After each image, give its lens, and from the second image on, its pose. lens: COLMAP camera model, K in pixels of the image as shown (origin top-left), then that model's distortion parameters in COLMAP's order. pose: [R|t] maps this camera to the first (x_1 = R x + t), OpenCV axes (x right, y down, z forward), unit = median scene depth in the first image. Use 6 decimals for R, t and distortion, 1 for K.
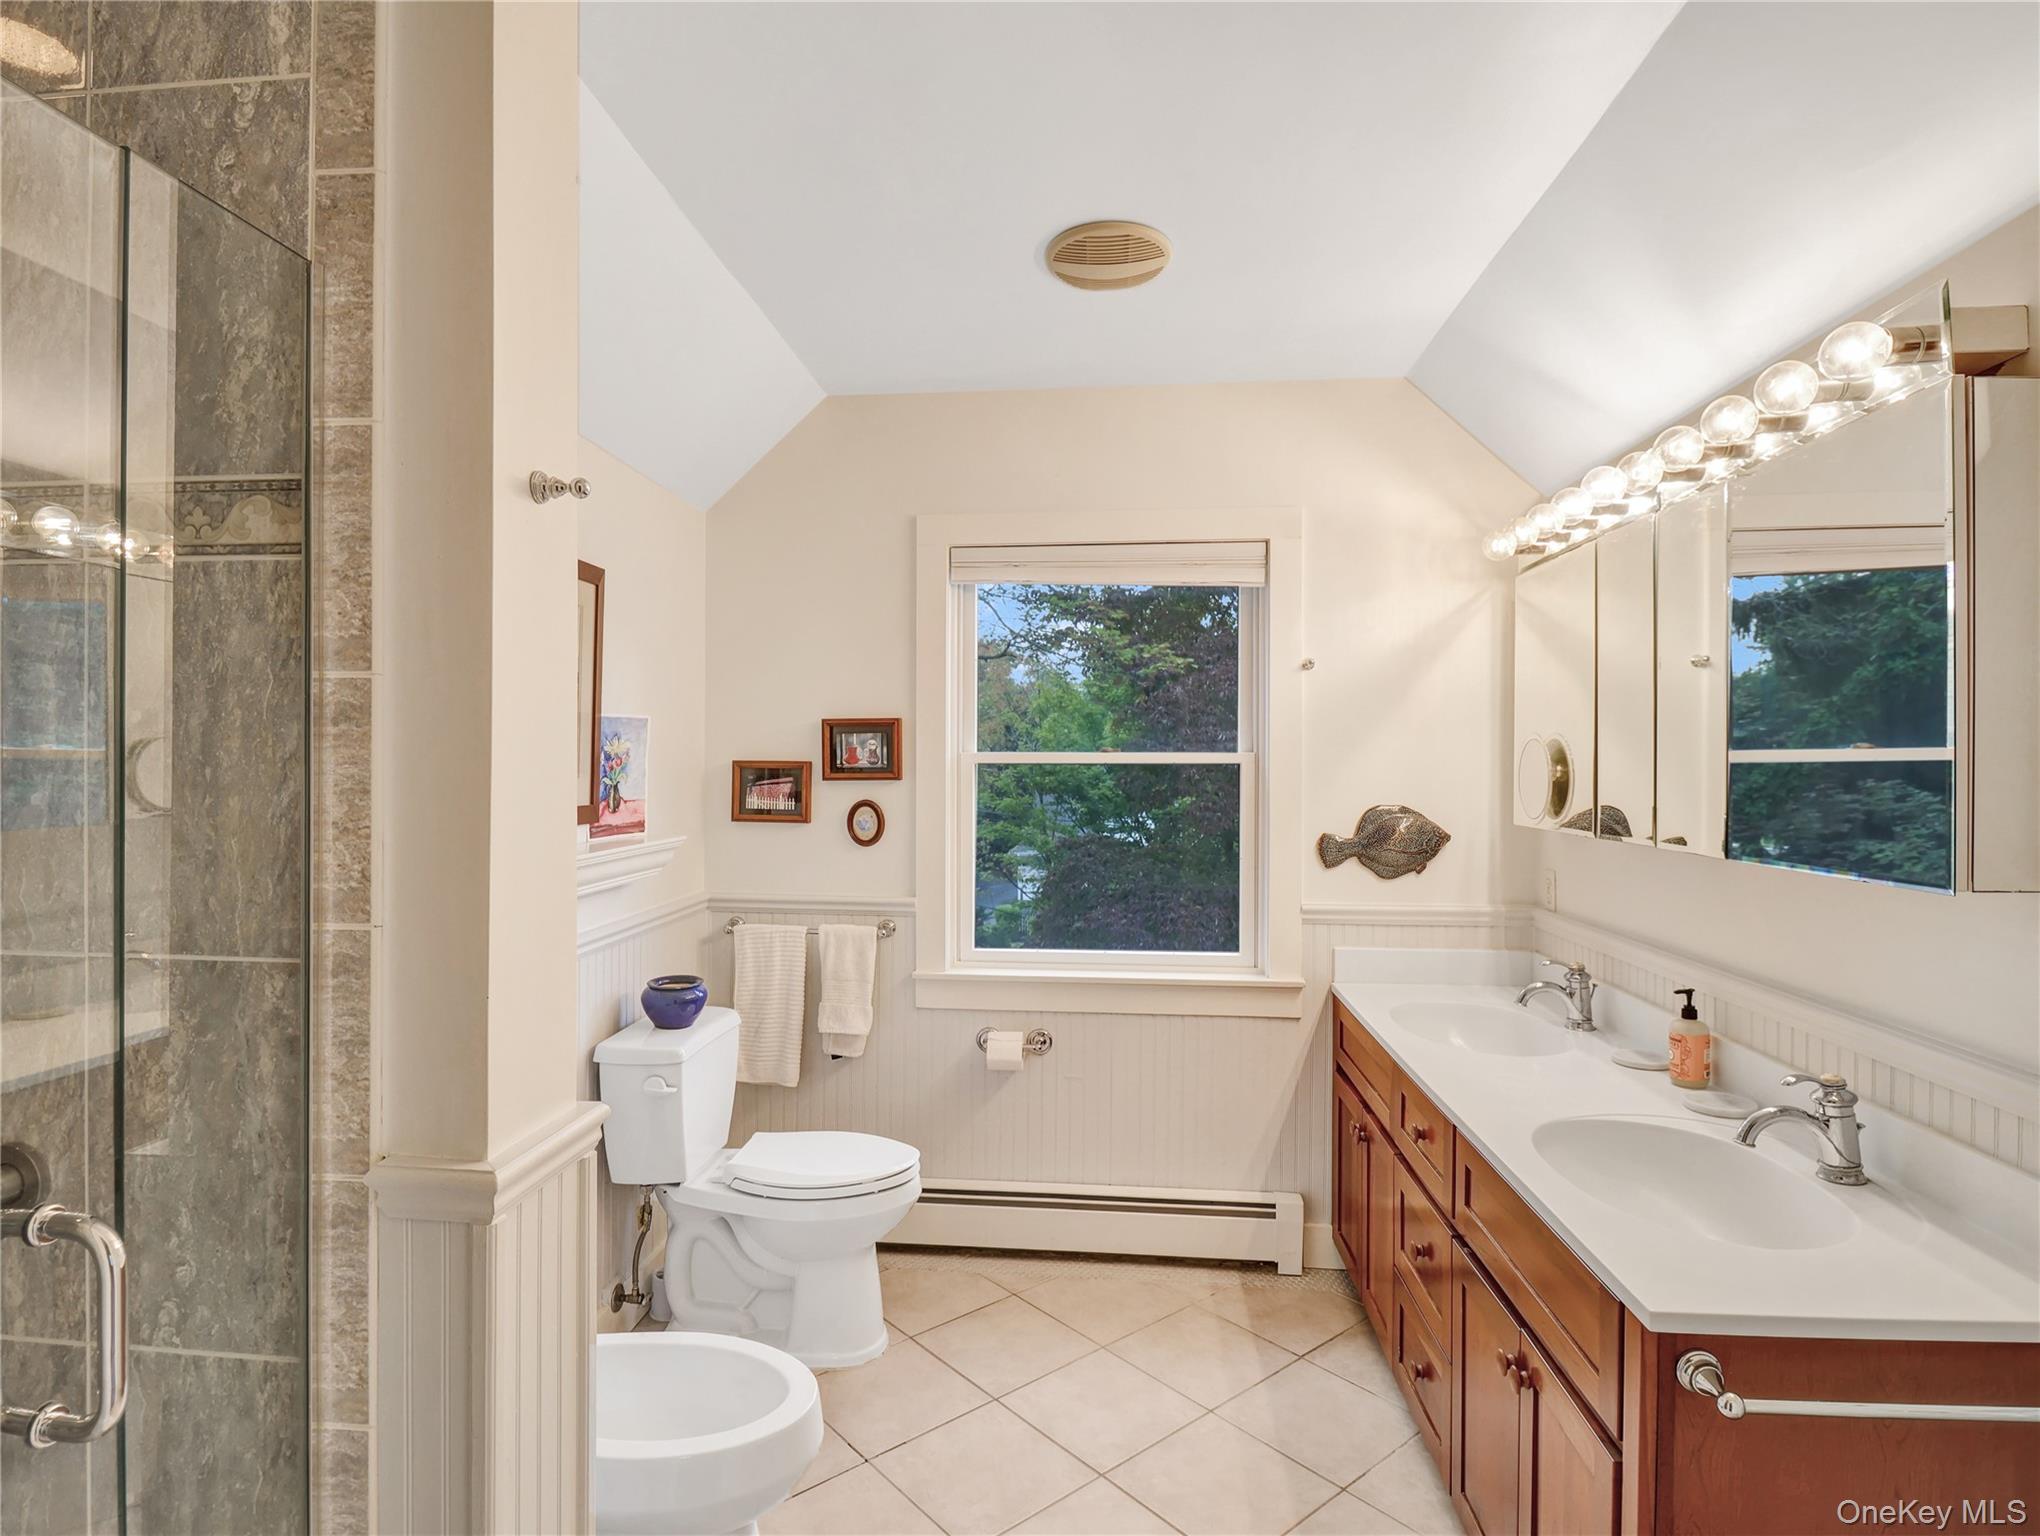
lens RADIAL K [[1077.2, 0, 1020.0], [0, 1077.2, 768.0], [0, 0, 1]] dist [-0.000932, -0.000406]
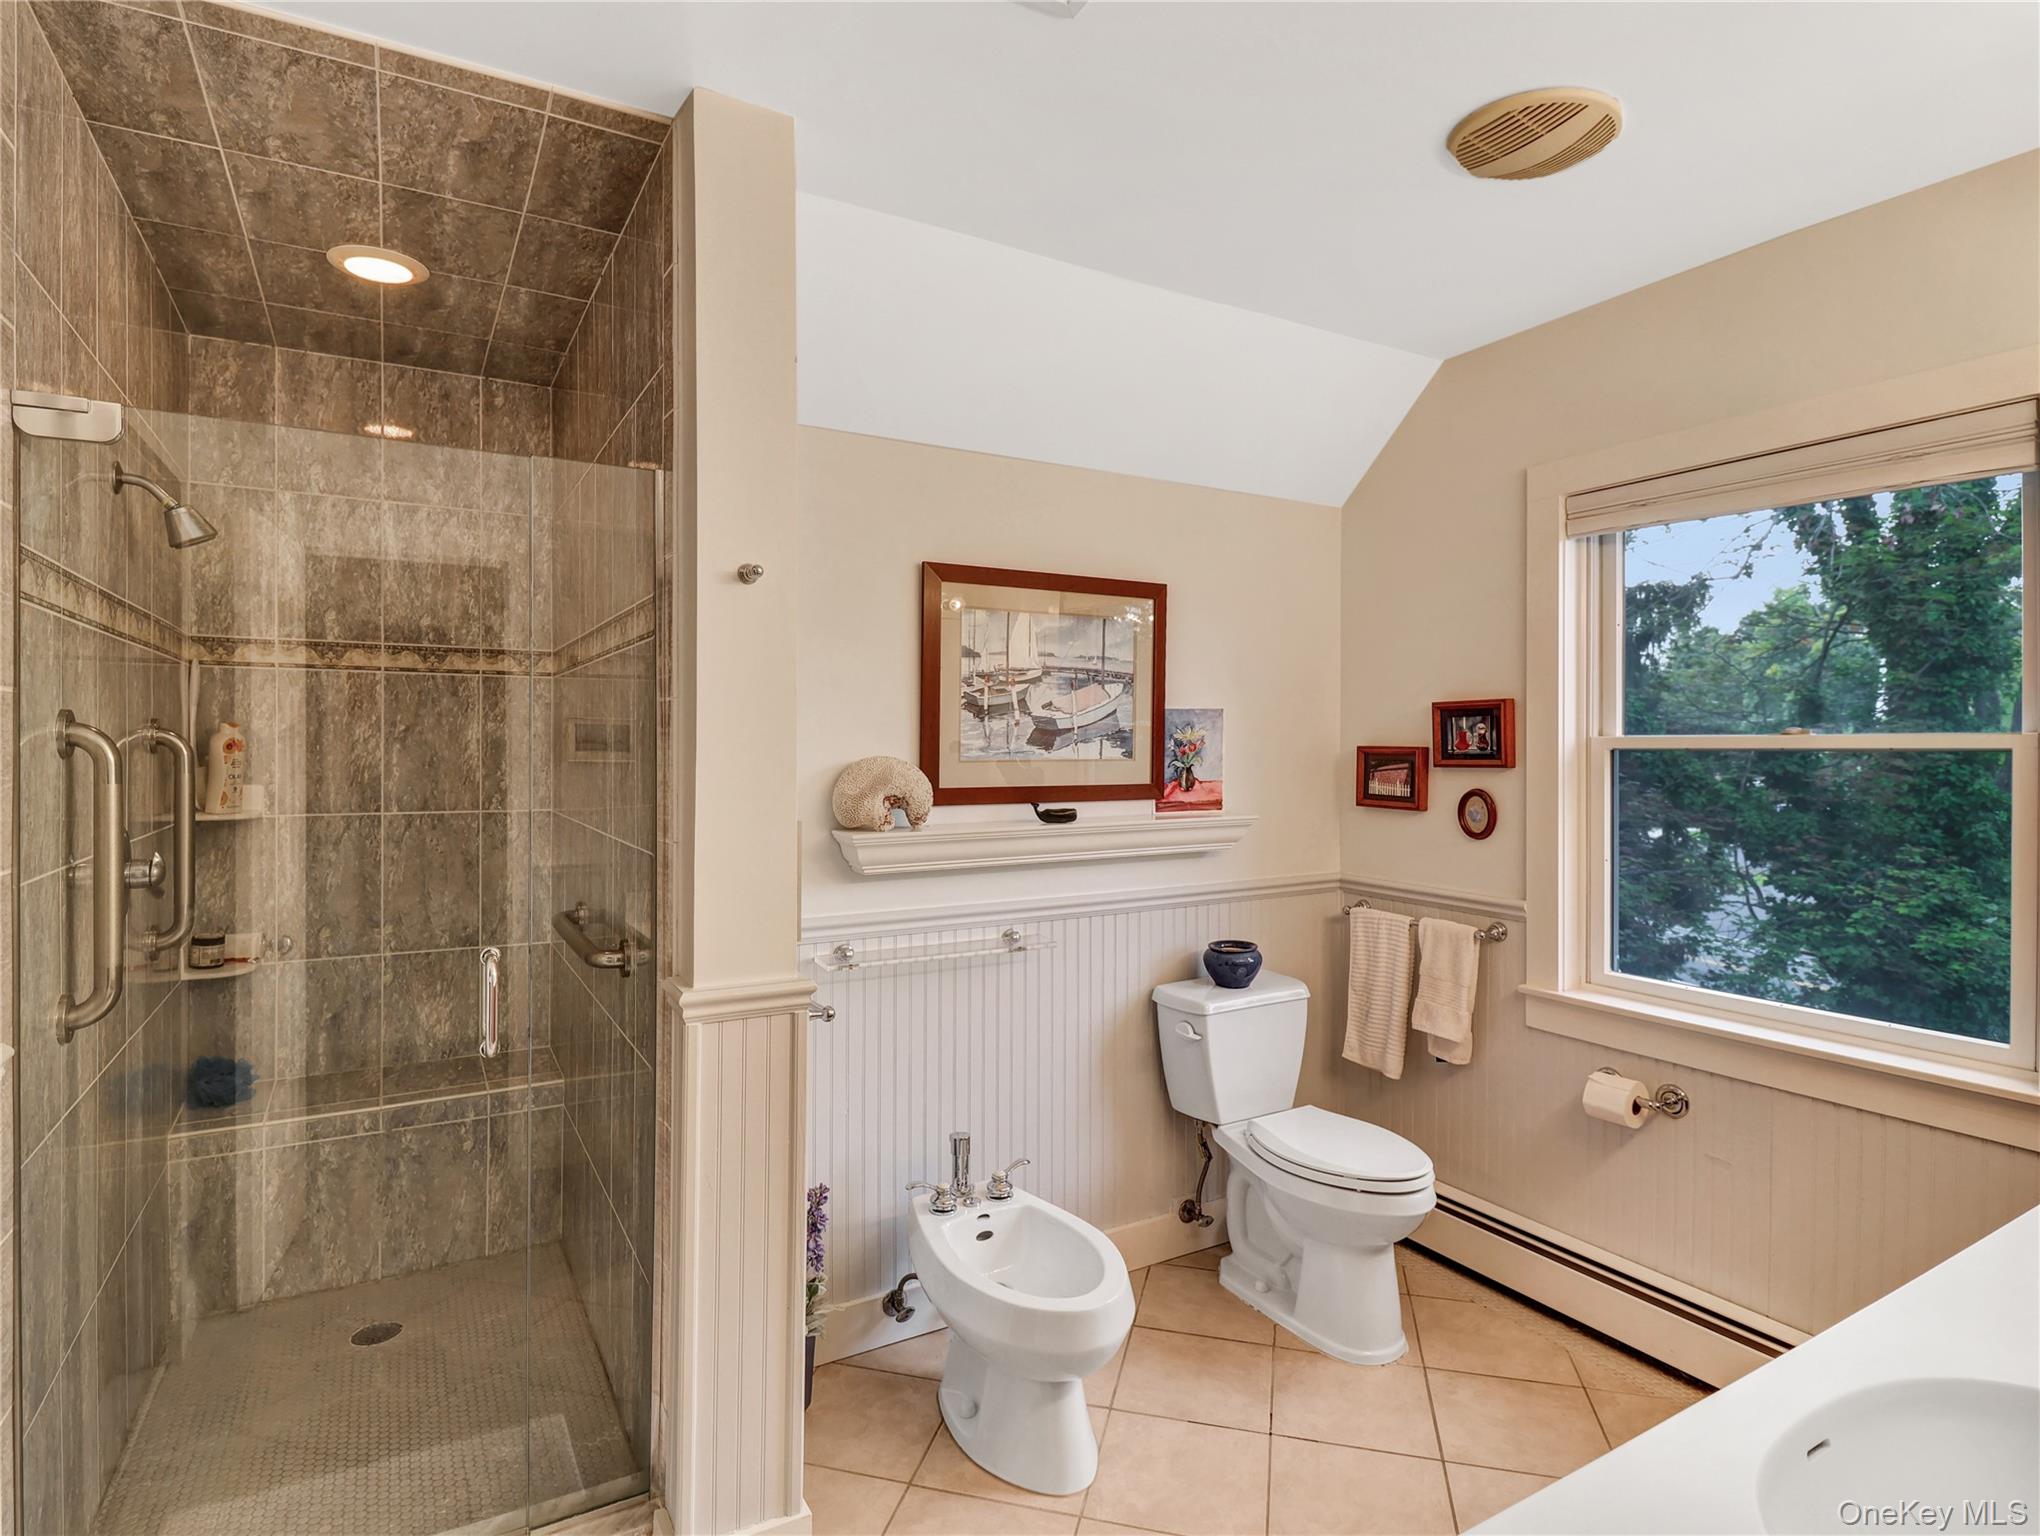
lens RADIAL K [[1075.4, 0, 1008.8], [0, 1075.4, 737.9], [0, 0, 1]] dist [0.004640, -0.015971]
pose [[0.565397, -0.009382, -0.824766, 0.393201], [-0.004292, 0.999888, -0.014316, 0.001061], [0.824808, 0.011634, 0.565294, 0.153031]]
